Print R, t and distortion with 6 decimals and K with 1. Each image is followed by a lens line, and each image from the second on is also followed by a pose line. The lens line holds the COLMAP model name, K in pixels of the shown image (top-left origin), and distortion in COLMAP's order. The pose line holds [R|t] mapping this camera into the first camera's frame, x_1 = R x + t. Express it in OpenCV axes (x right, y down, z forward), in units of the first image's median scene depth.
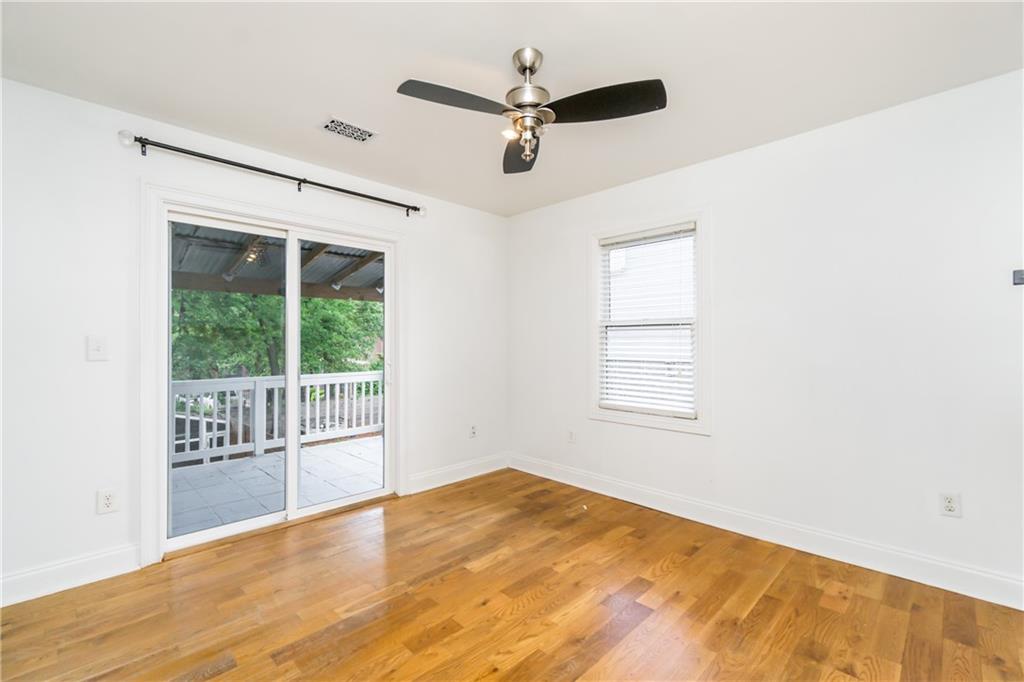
lens RADIAL K [[442.3, 0, 505.5], [0, 442.3, 342.1], [0, 0, 1]] dist [0.000304, 0.000320]
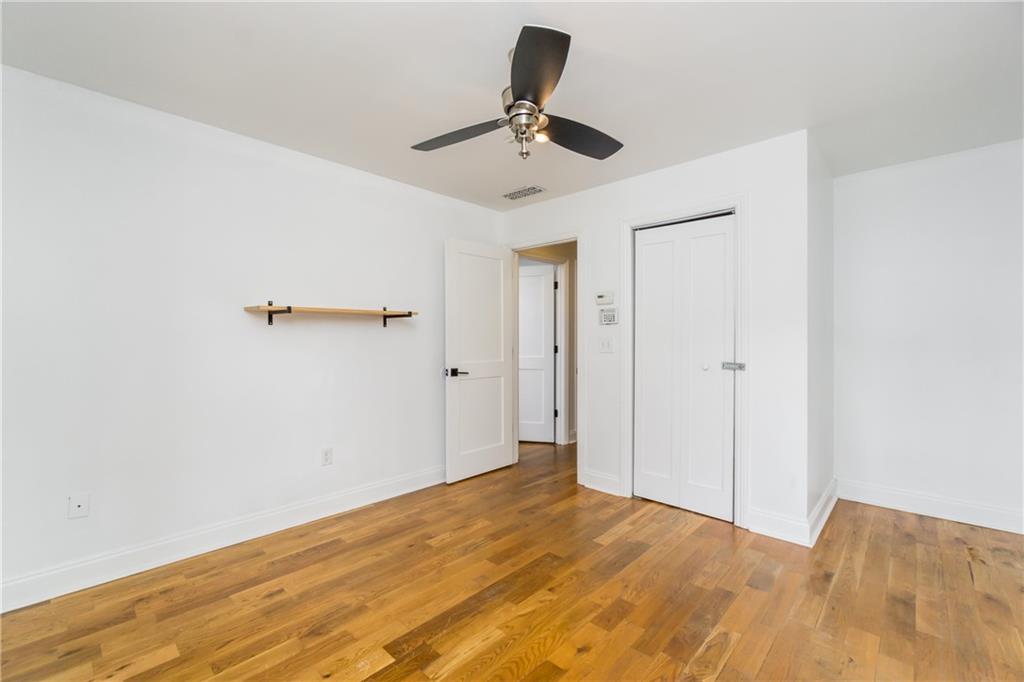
lens RADIAL K [[442.3, 0, 505.5], [0, 442.3, 342.1], [0, 0, 1]] dist [0.000304, 0.000320]
pose [[-0.999431, 0.002917, -0.033607, 0.129627], [0.002738, 0.999982, 0.005355, 0.002801], [0.033622, 0.005260, -0.999421, 1.987332]]
